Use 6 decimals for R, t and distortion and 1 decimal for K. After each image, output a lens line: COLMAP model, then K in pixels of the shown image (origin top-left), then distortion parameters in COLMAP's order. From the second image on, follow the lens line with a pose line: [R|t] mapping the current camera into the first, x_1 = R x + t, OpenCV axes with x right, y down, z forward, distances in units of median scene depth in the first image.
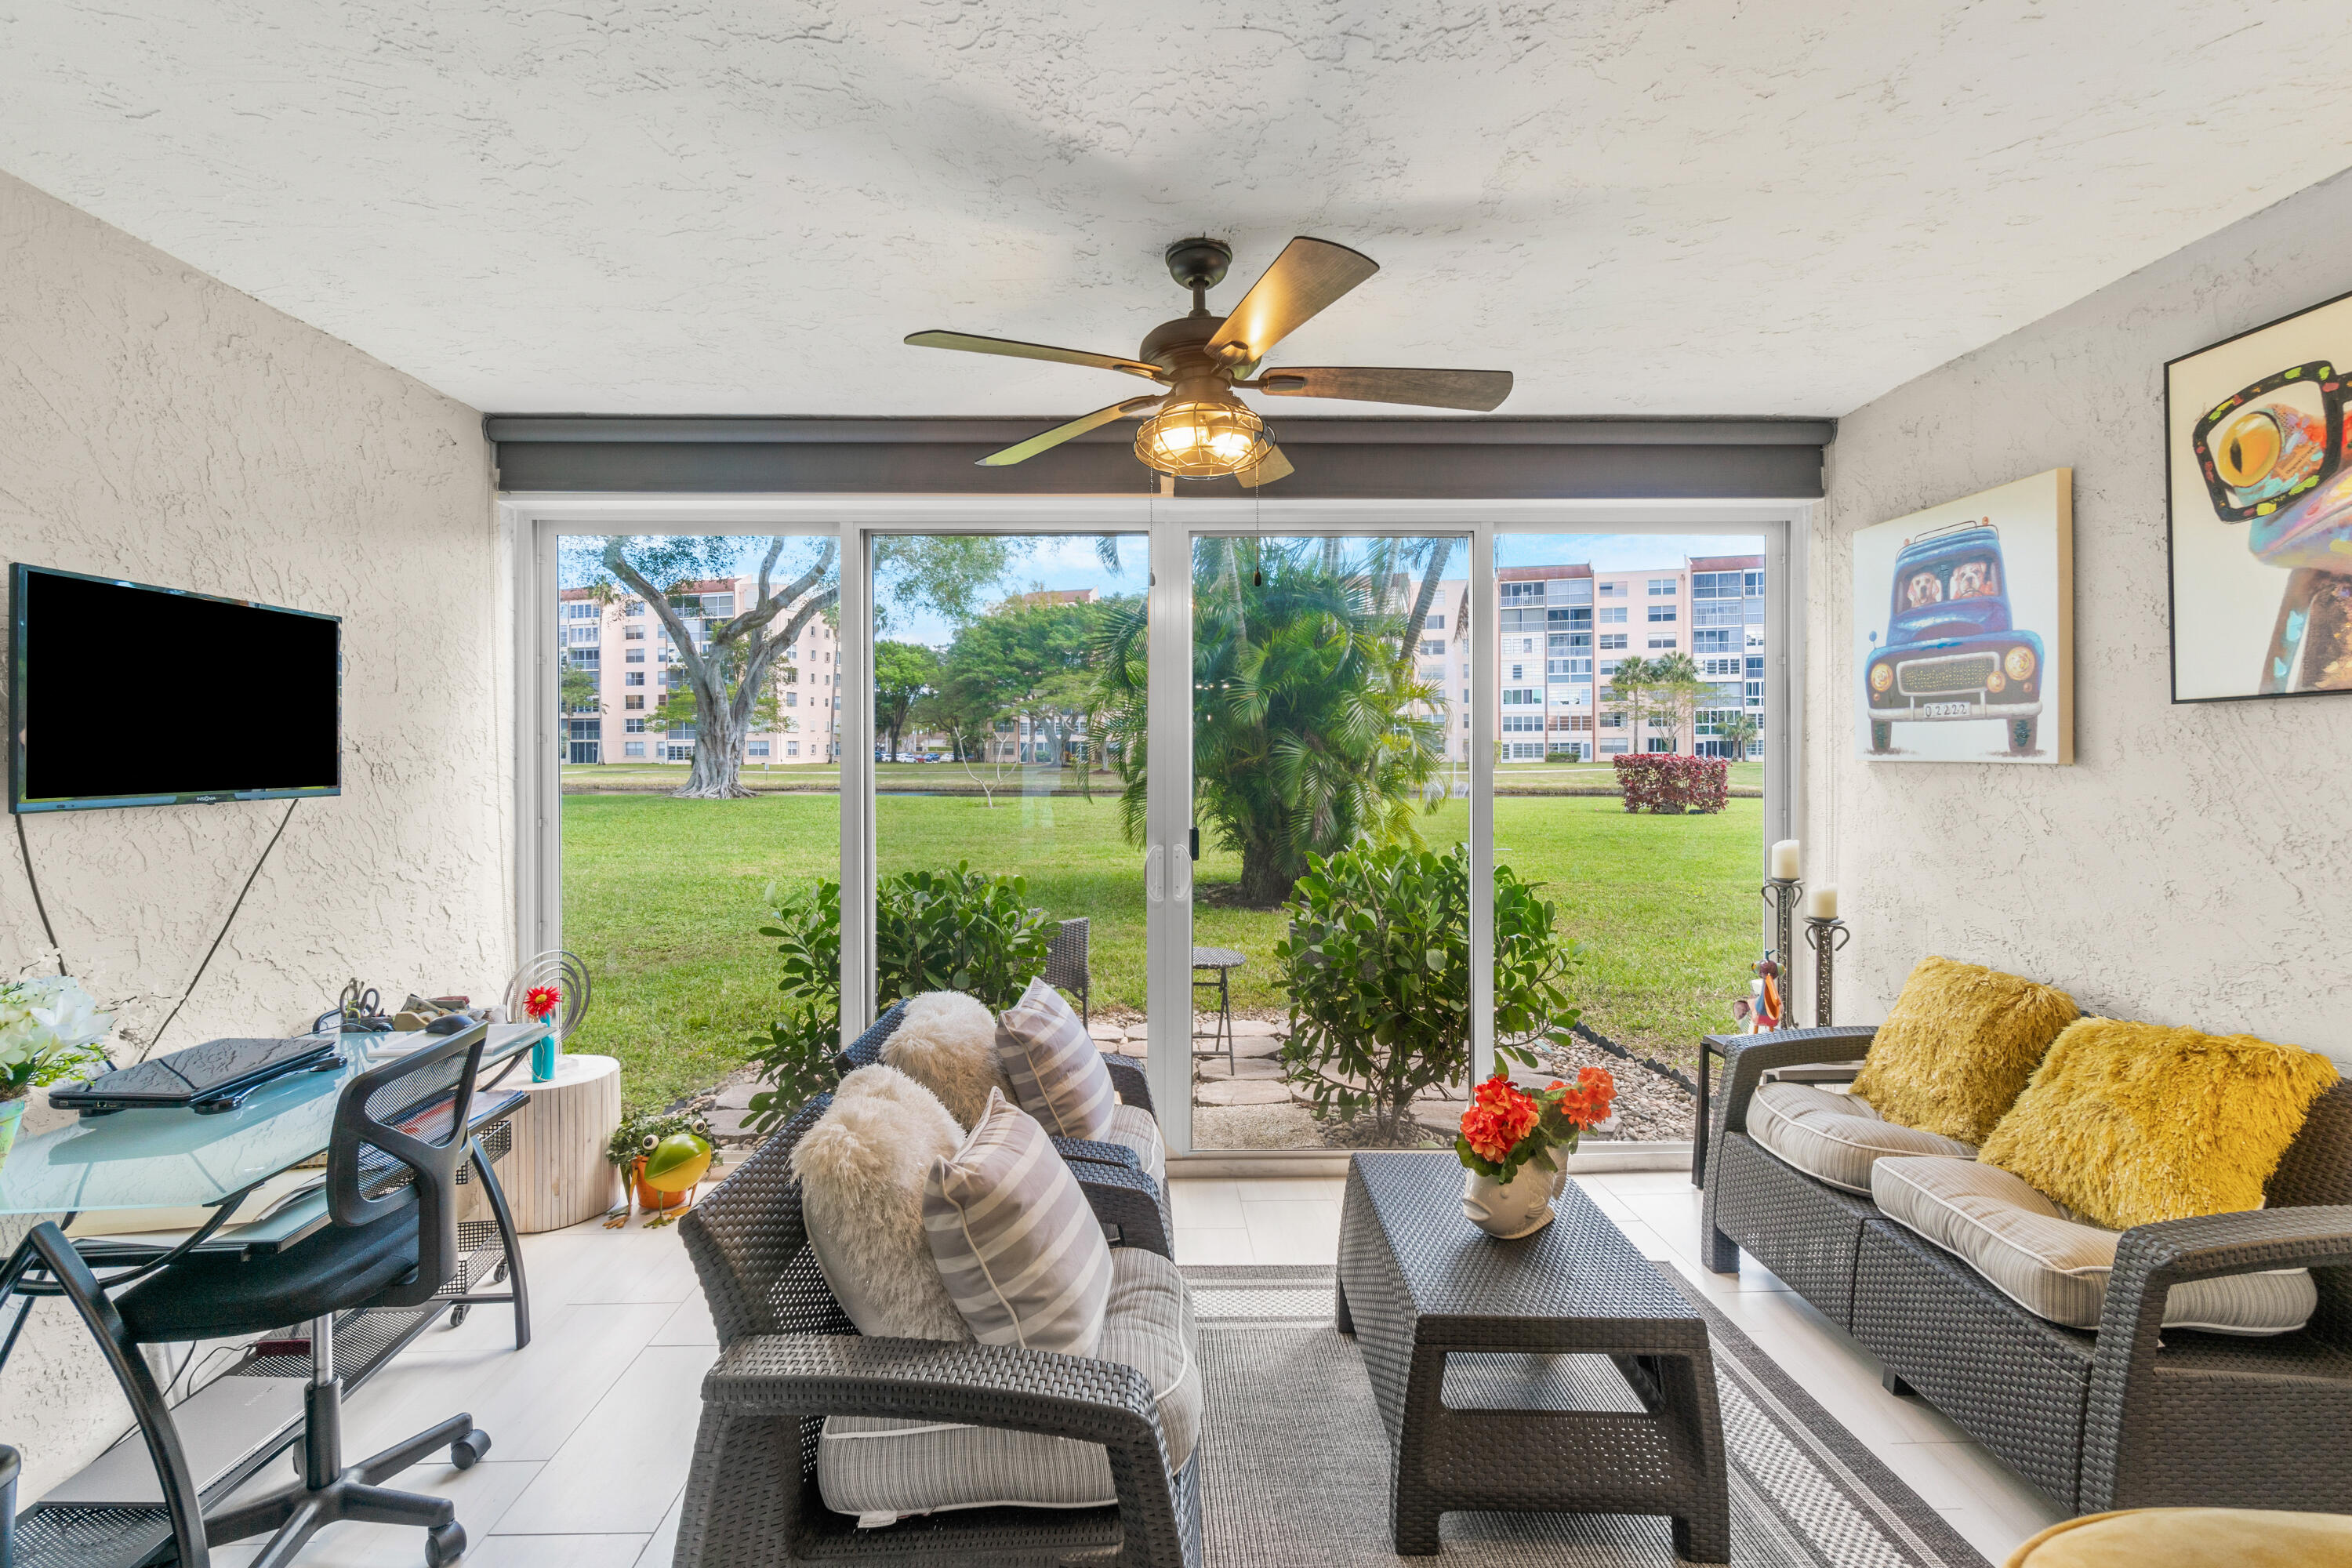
lens RADIAL K [[1029.4, 0, 1159.8], [0, 1029.4, 747.0], [0, 0, 1]] dist [-0.003199, 0.001036]
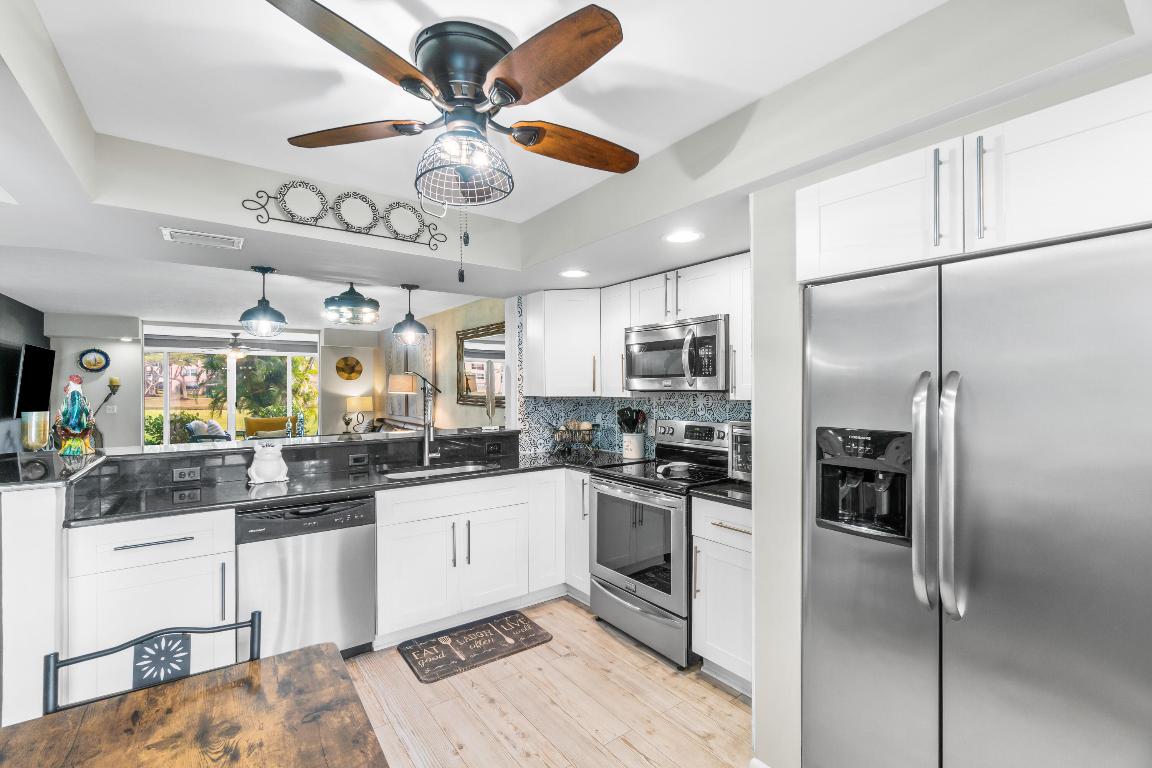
lens RADIAL K [[504.2, 0, 580.3], [0, 504.2, 388.0], [0, 0, 1]] dist [-0.003199, 0.001036]
pose [[0.811764, -0.000901, 0.583985, -0.054079], [-0.002903, 0.999980, 0.005578, -0.030365], [-0.583979, -0.006223, 0.811745, -2.830217]]
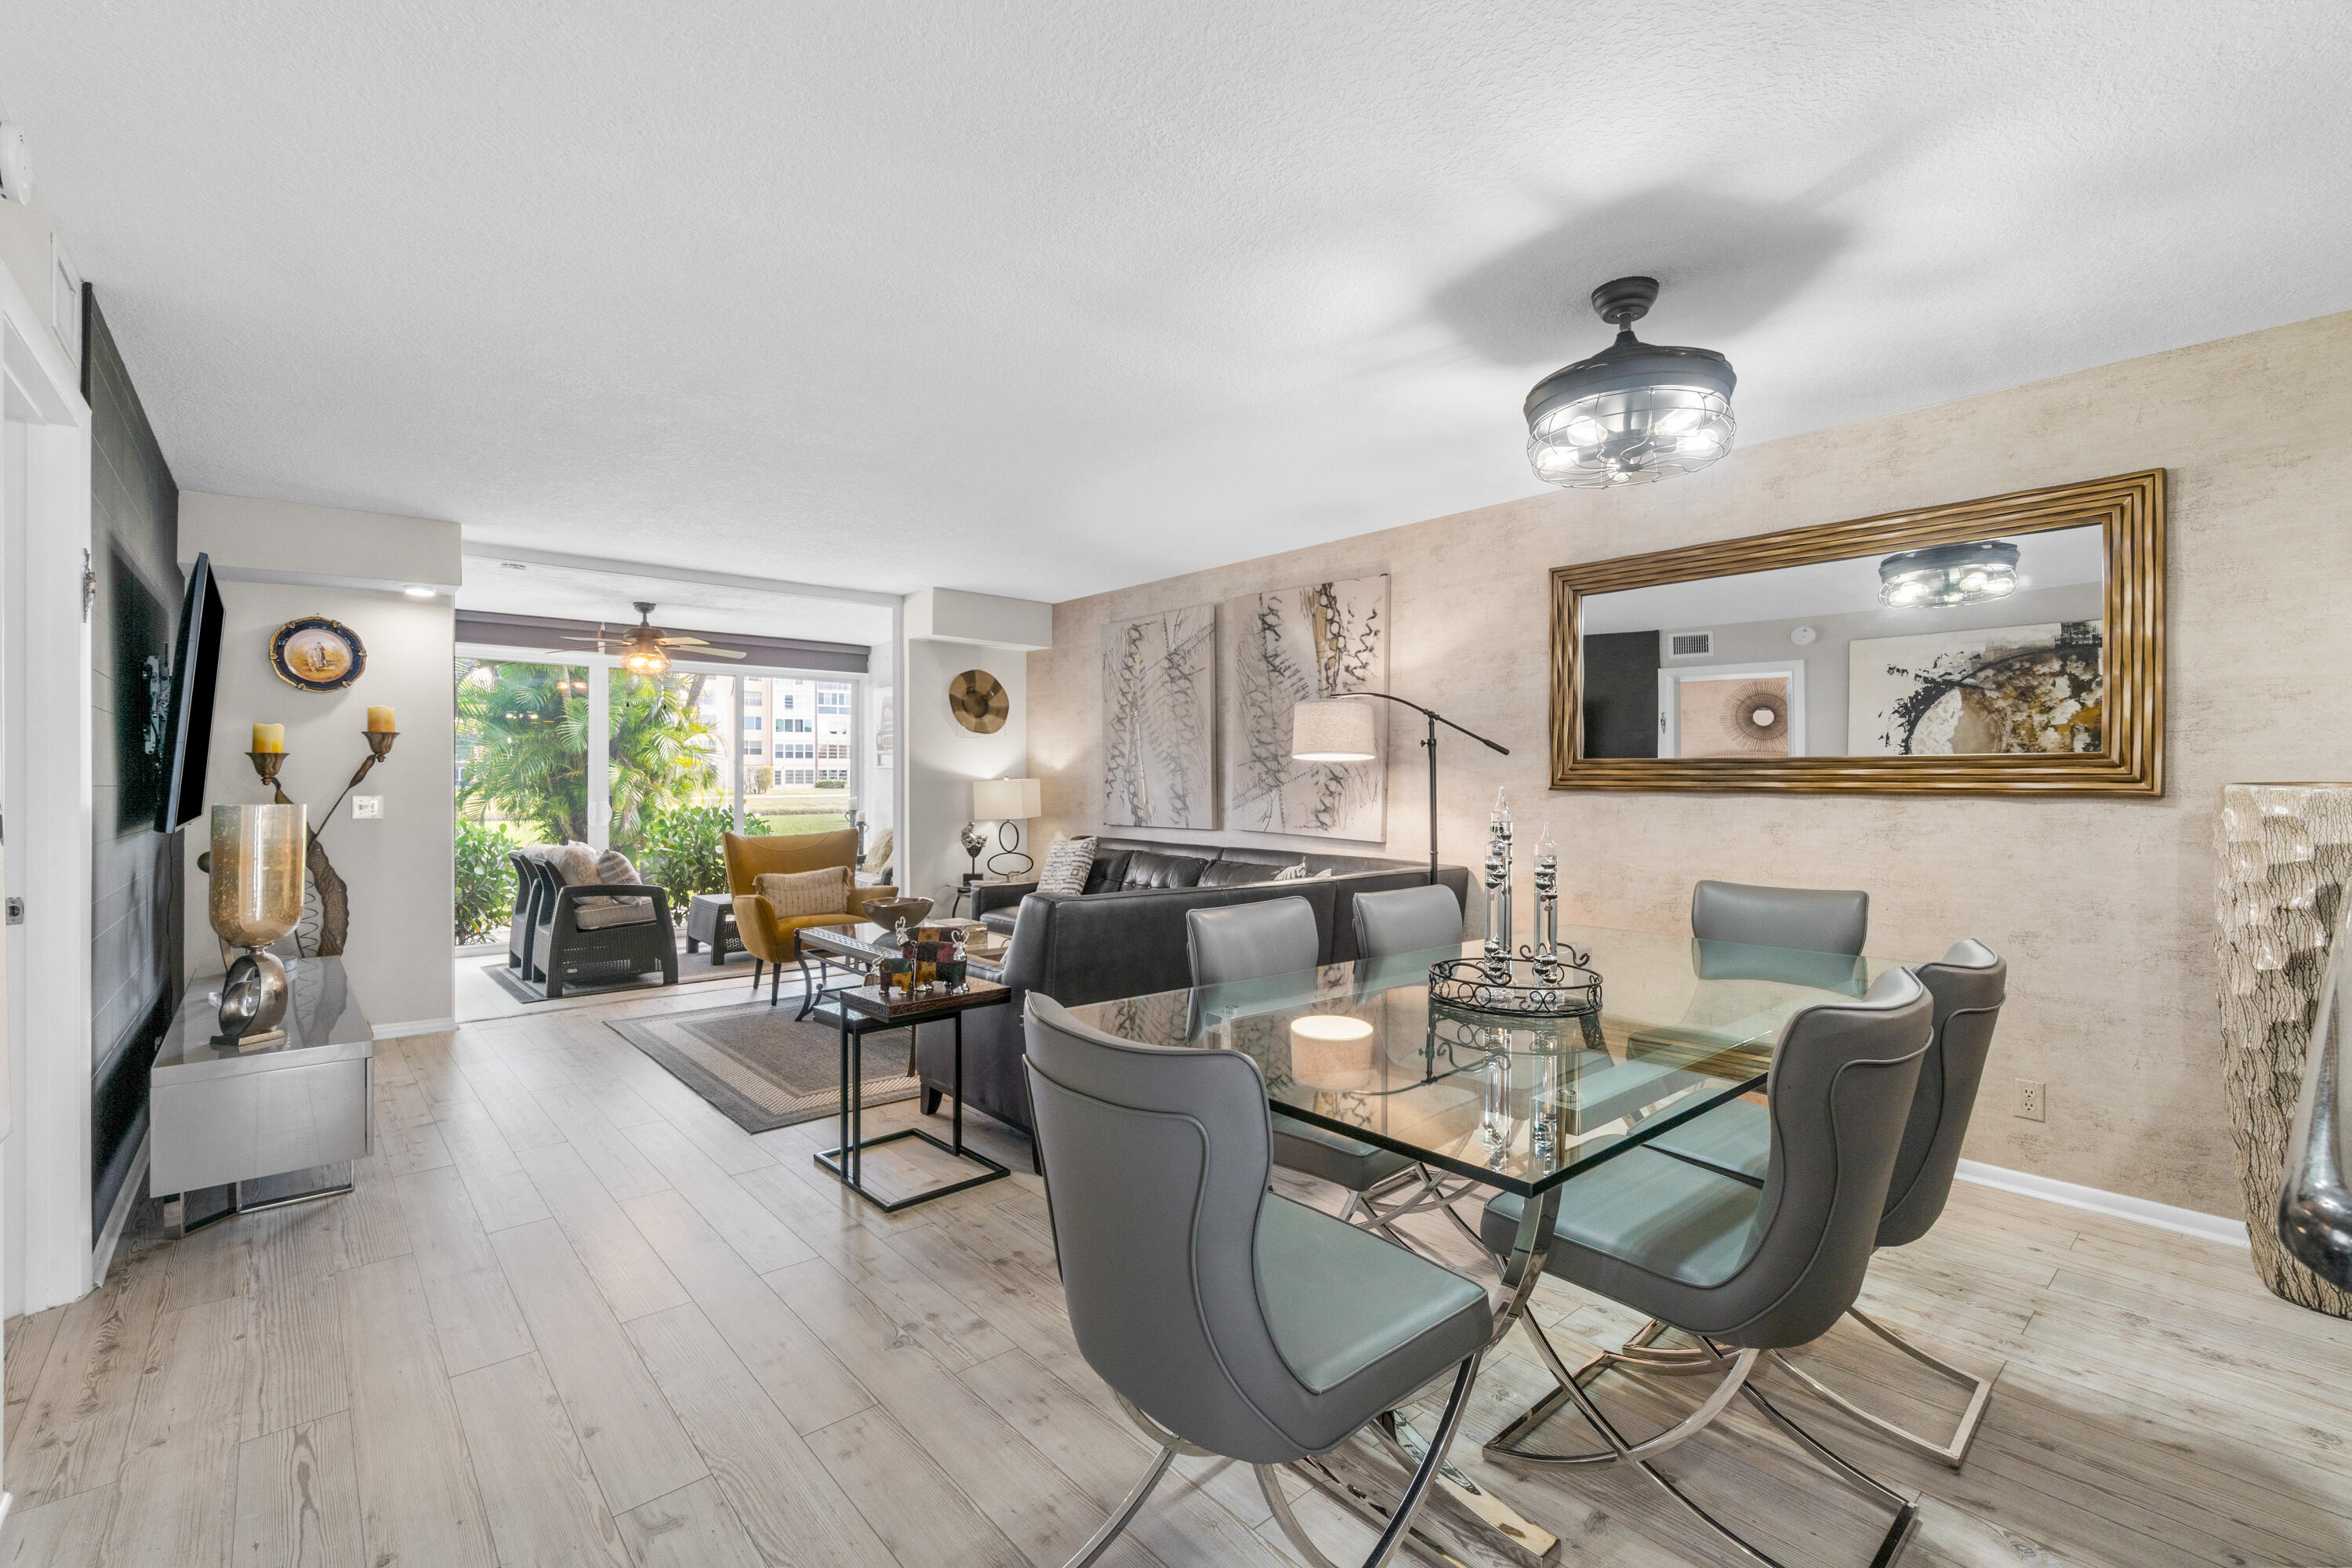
lens RADIAL K [[1029.4, 0, 1186.6], [0, 1029.4, 783.7], [0, 0, 1]] dist [-0.003199, 0.001036]
pose [[0.764715, 0.002191, 0.644365, -0.491961], [-0.007816, 0.999952, 0.005876, 0.031641], [-0.644322, -0.009530, 0.764695, -1.698189]]
